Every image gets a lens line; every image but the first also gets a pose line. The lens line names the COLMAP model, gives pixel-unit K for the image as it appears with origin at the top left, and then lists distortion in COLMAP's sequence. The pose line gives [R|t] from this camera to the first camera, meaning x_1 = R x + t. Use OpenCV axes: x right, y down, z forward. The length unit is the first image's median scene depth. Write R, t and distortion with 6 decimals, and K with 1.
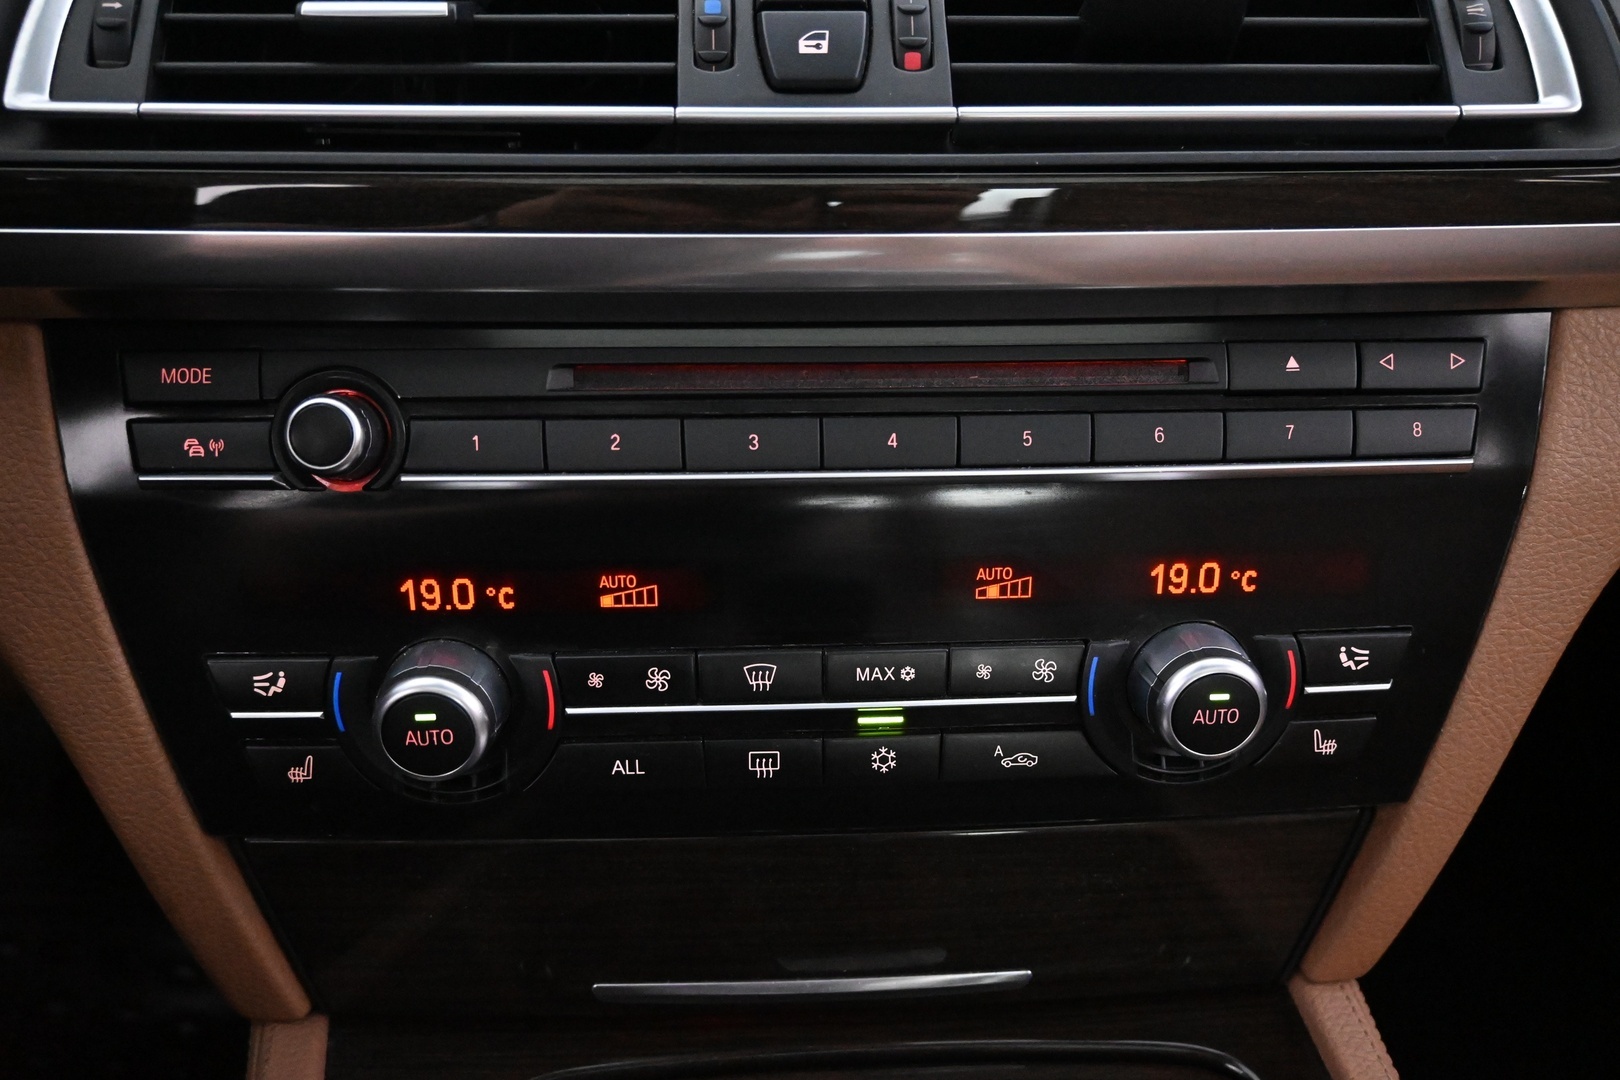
lens RADIAL K [[1293.7, 0, 811.8], [0, 1293.7, 541.2], [0, 0, 1]] dist [0.004006, -0.005969]
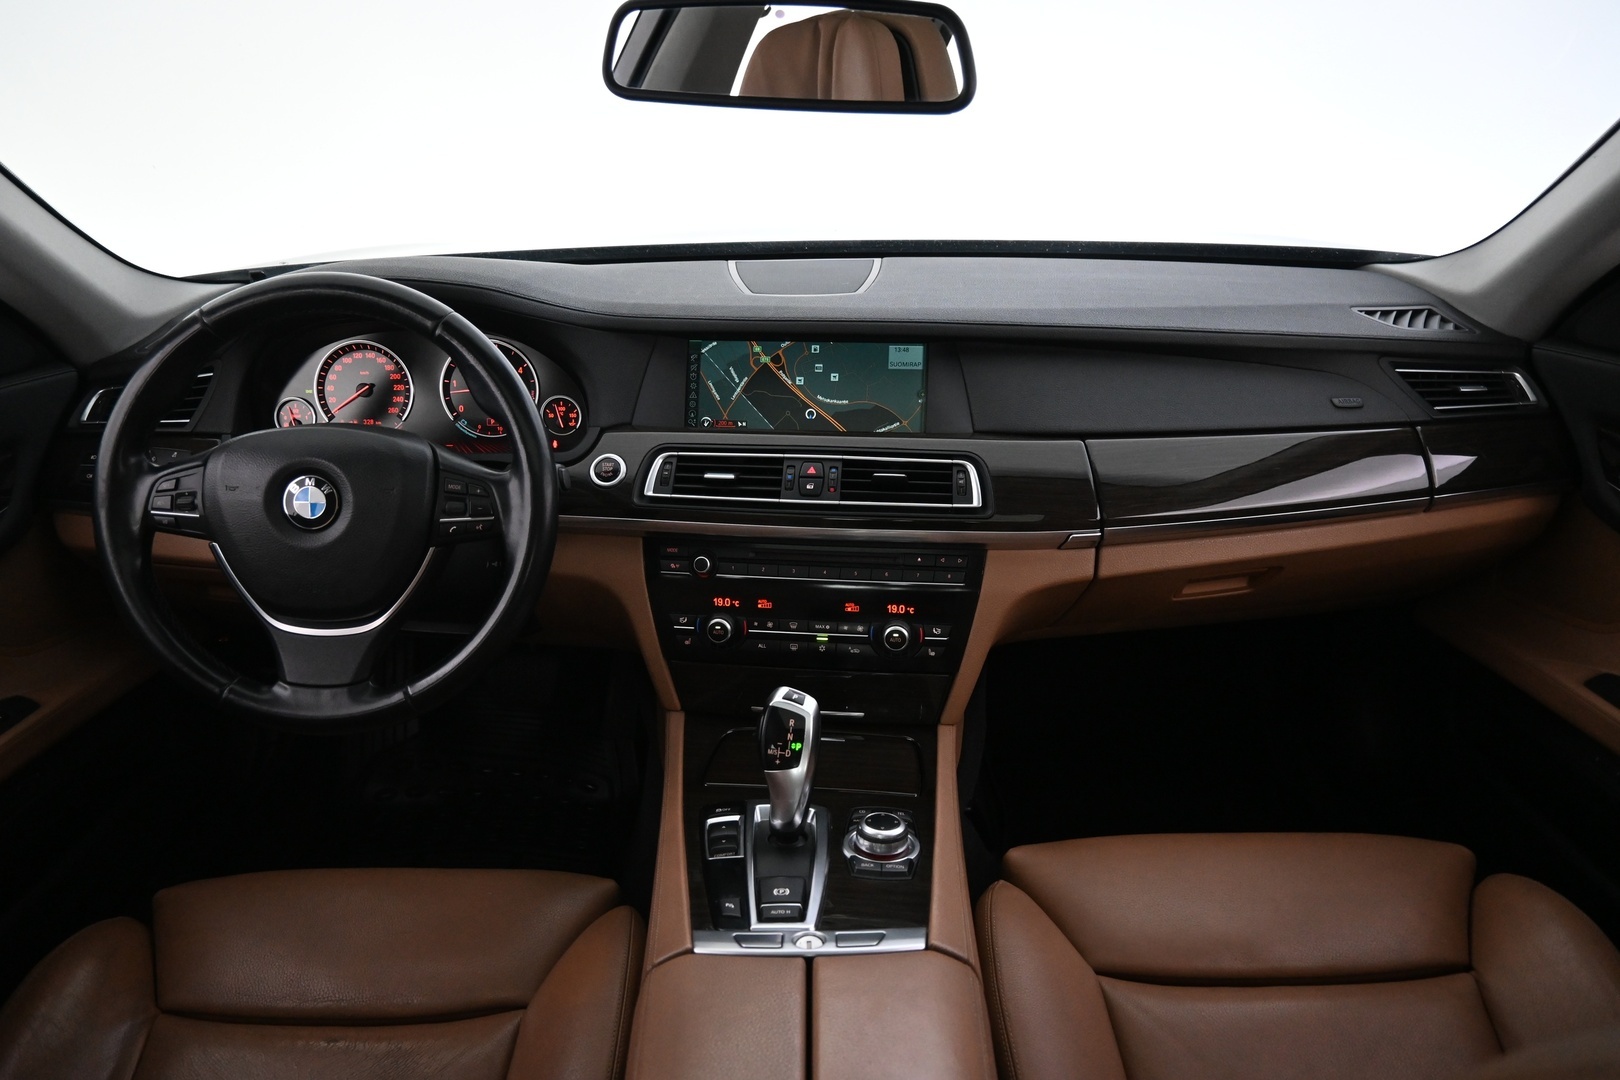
lens RADIAL K [[1114.7, 0, 817.9], [0, 1114.7, 541.3], [0, 0, 1]] dist [-0.006458, -0.001937]
pose [[0.985663, 0.049197, -0.161392, 0.642639], [-0.064185, 0.993961, -0.089009, 0.155365], [0.156038, 0.098092, 0.982868, -2.731021]]
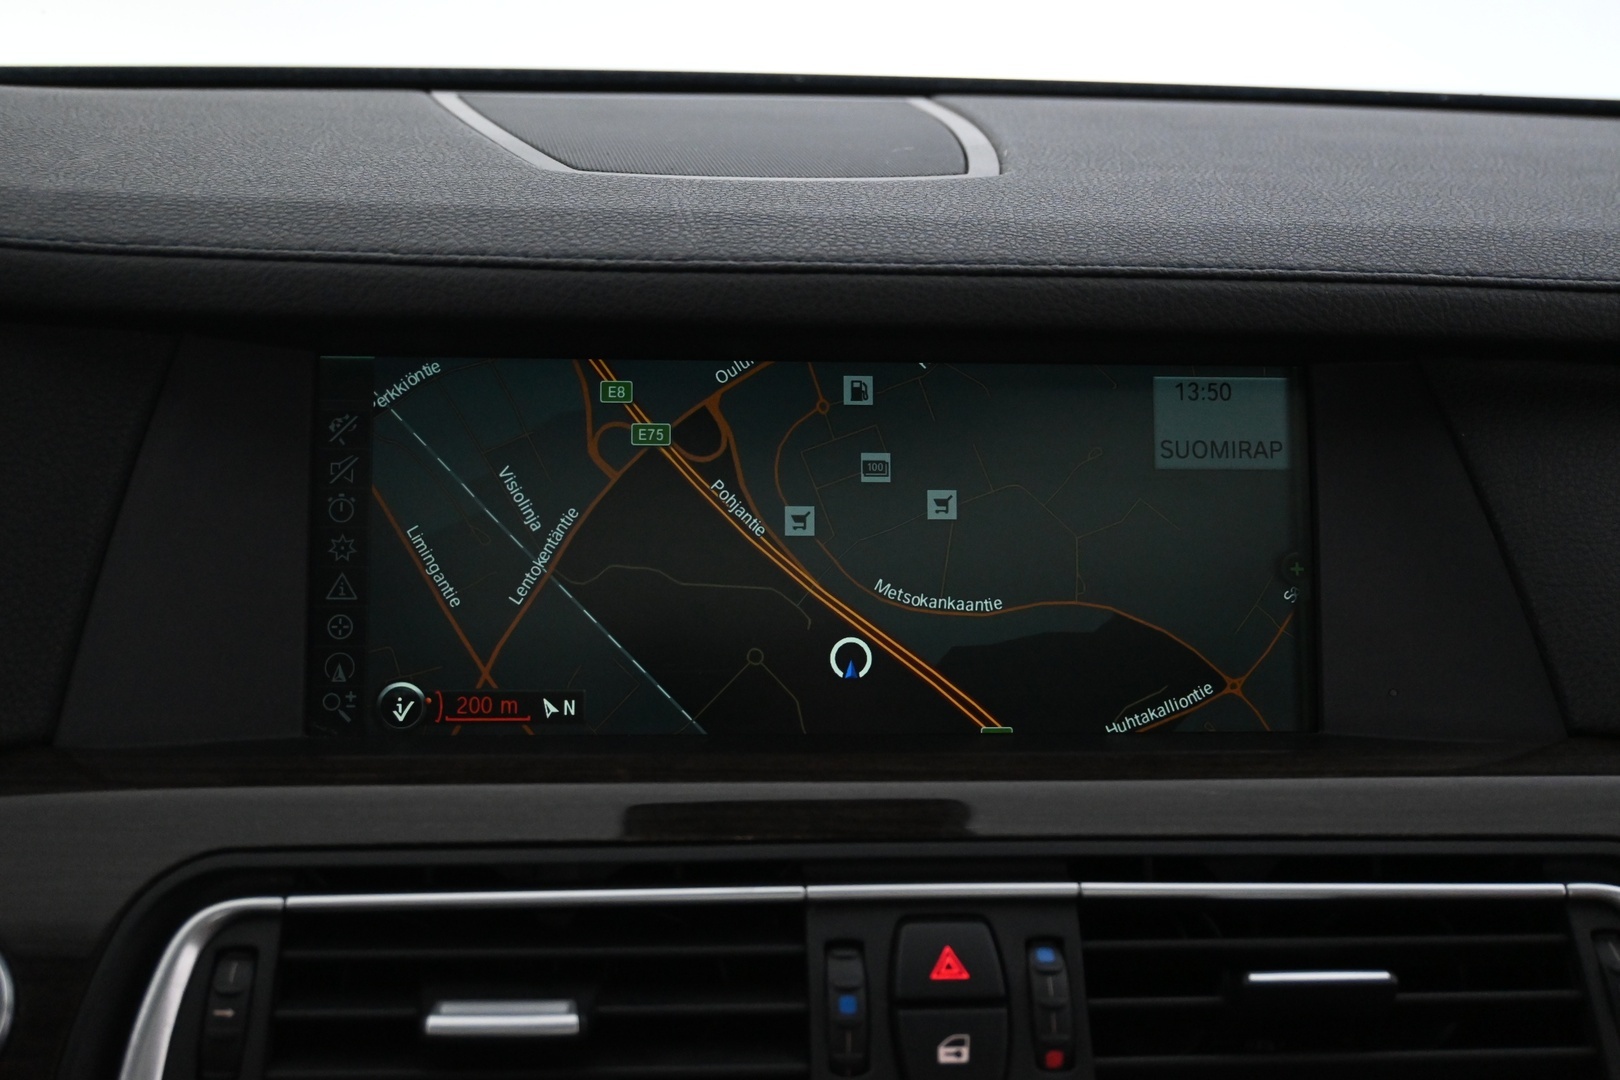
lens RADIAL K [[1733.5, 0, 812.2], [0, 1733.5, 544.0], [0, 0, 1]] dist [-0.000317, 0.000000]
pose [[0.999491, 0.015690, 0.027786, -0.136645], [-0.010715, 0.985231, -0.170897, -0.502408], [-0.030058, 0.170512, 0.984897, -0.309624]]
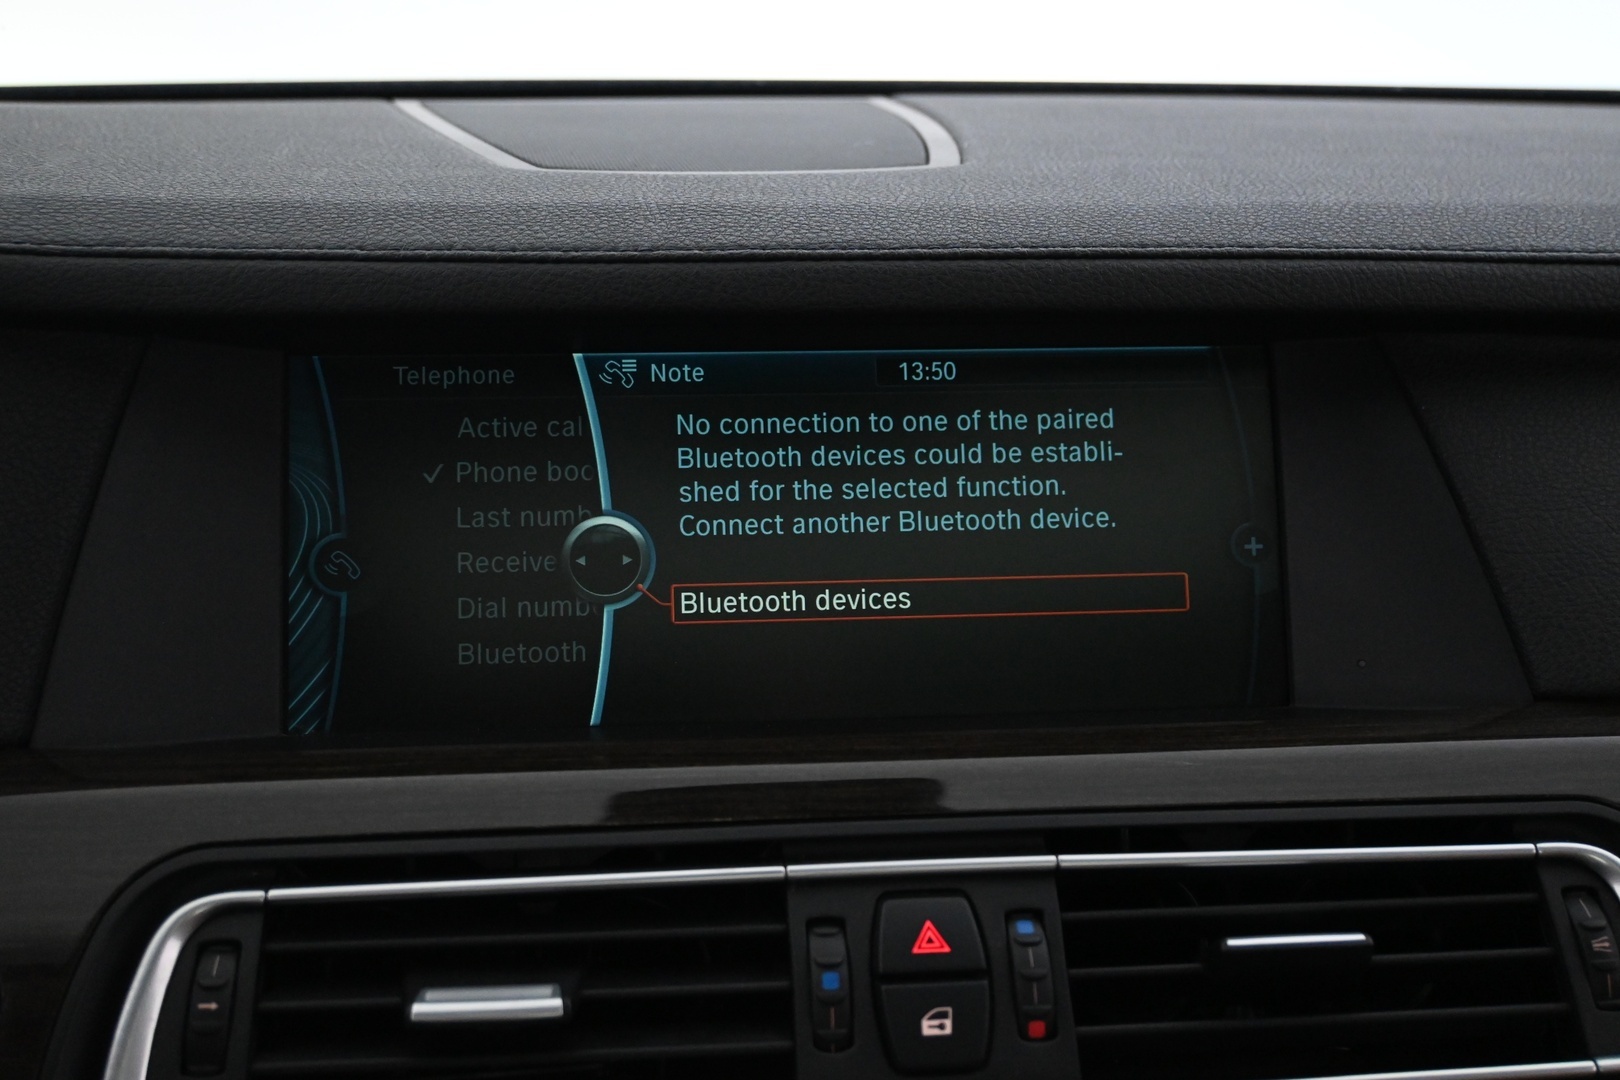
lens RADIAL K [[1733.5, 0, 813.0], [0, 1733.5, 543.7], [0, 0, 1]] dist [-0.000317, 0.000000]
pose [[0.998990, -0.009169, 0.043994, -0.136274], [0.017007, 0.983288, -0.181259, -0.473846], [-0.041597, 0.181824, 0.982451, -0.315782]]
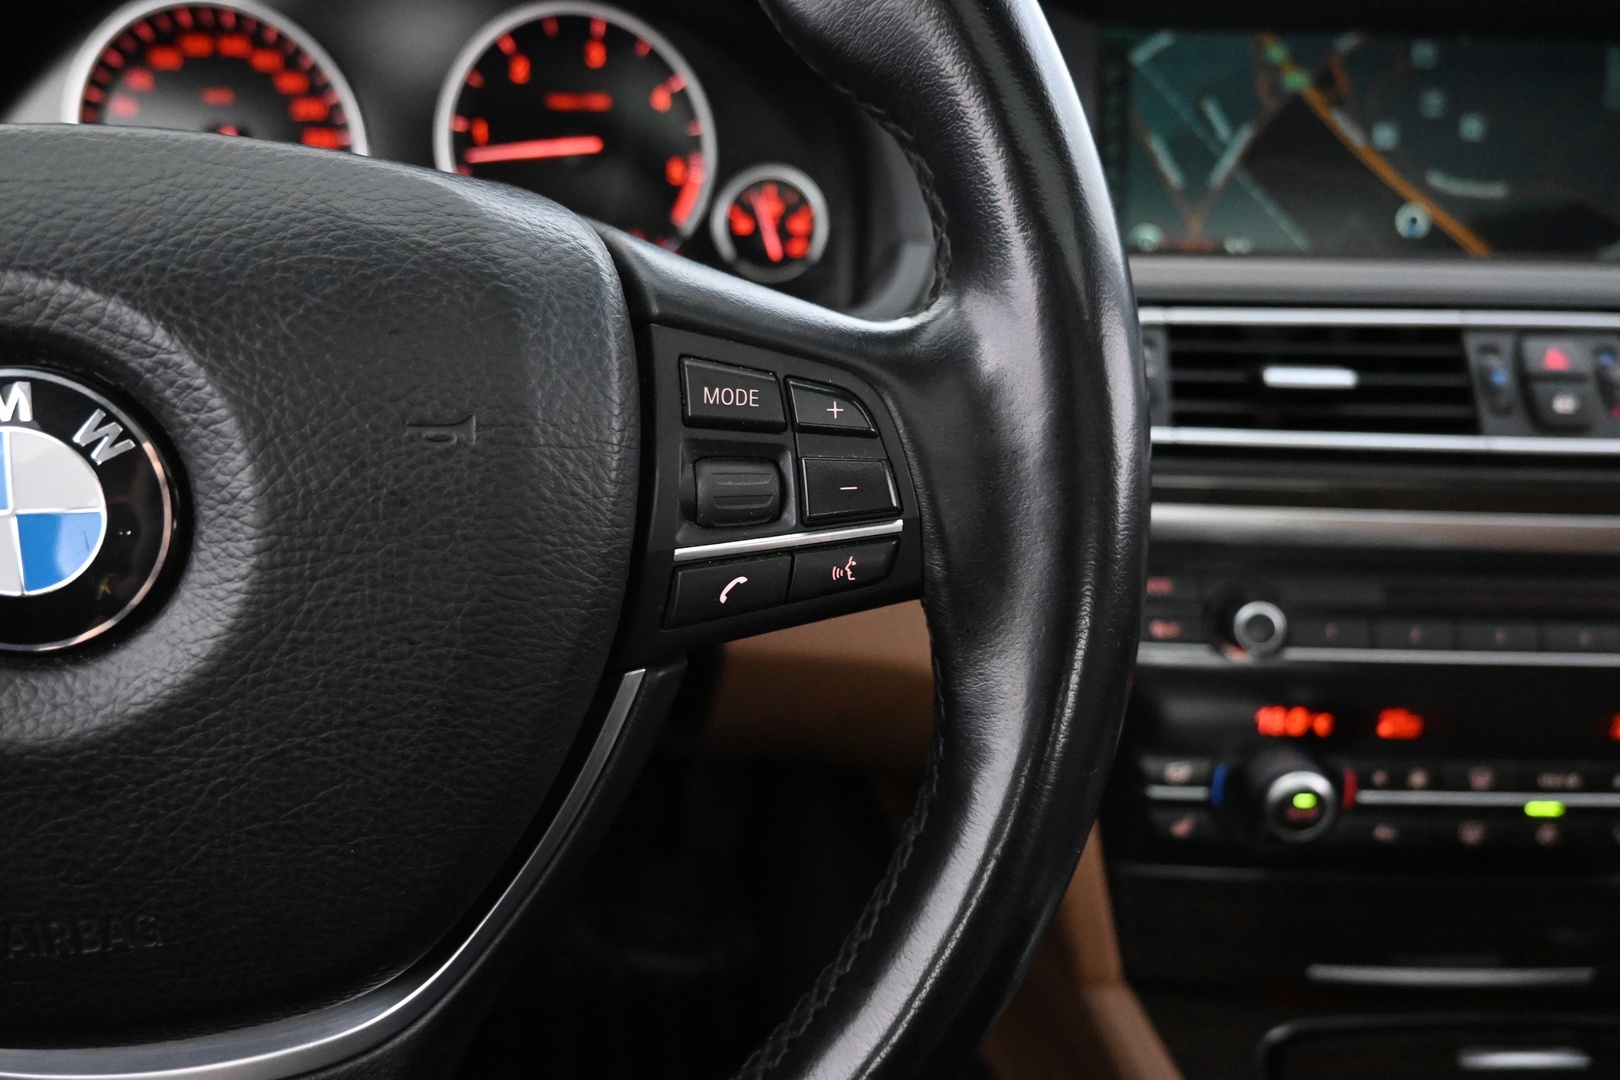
lens RADIAL K [[1114.7, 0, 804.5], [0, 1114.7, 545.5], [0, 0, 1]] dist [-0.006458, -0.001937]
pose [[0.998623, 0.034038, -0.039928, -0.856138], [-0.035047, 0.999077, -0.024838, -0.125672], [0.039045, 0.026203, 0.998894, -0.424392]]
